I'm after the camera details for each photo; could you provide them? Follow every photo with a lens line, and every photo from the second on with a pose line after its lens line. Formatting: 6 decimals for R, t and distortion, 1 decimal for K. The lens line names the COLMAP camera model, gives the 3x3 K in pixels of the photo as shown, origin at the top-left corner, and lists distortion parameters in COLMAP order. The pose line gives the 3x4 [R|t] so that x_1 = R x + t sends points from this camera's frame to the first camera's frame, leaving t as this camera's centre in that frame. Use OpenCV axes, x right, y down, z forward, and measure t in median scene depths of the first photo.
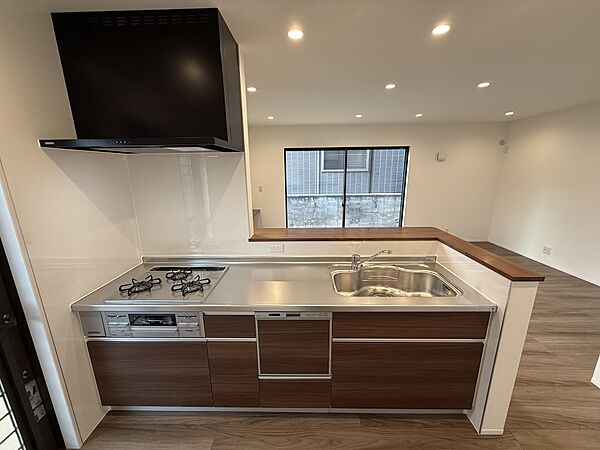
lens RADIAL K [[237.7, 0, 301.0], [0, 237.7, 222.8], [0, 0, 1]] dist [-0.001641, -0.000038]
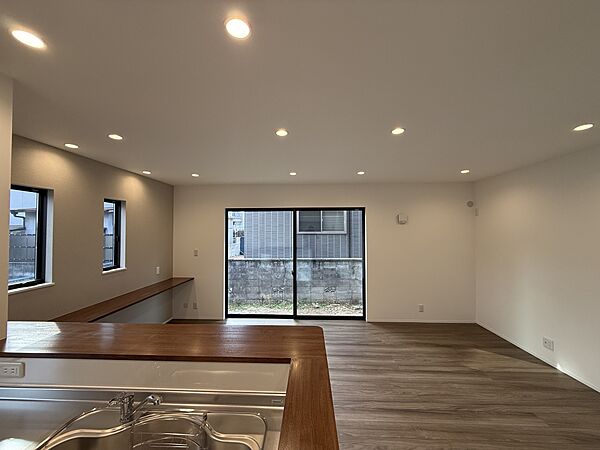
lens RADIAL K [[237.7, 0, 299.7], [0, 237.7, 221.8], [0, 0, 1]] dist [-0.001641, -0.000038]
pose [[0.999604, 0.007465, -0.027149, 0.232656], [-0.014147, 0.966828, -0.255037, -0.039450], [0.024345, 0.255320, 0.966550, 0.146293]]
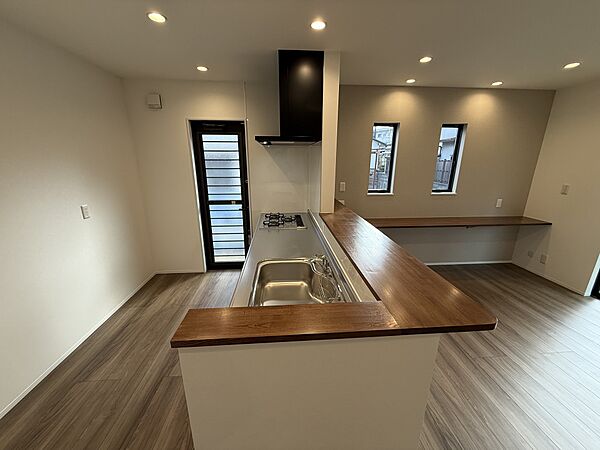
lens RADIAL K [[237.7, 0, 299.1], [0, 237.7, 225.3], [0, 0, 1]] dist [-0.001641, -0.000038]
pose [[0.087456, 0.286147, -0.954186, 0.372143], [-0.225800, 0.938619, 0.260784, -0.066232], [0.970240, 0.192648, 0.146700, 0.282349]]
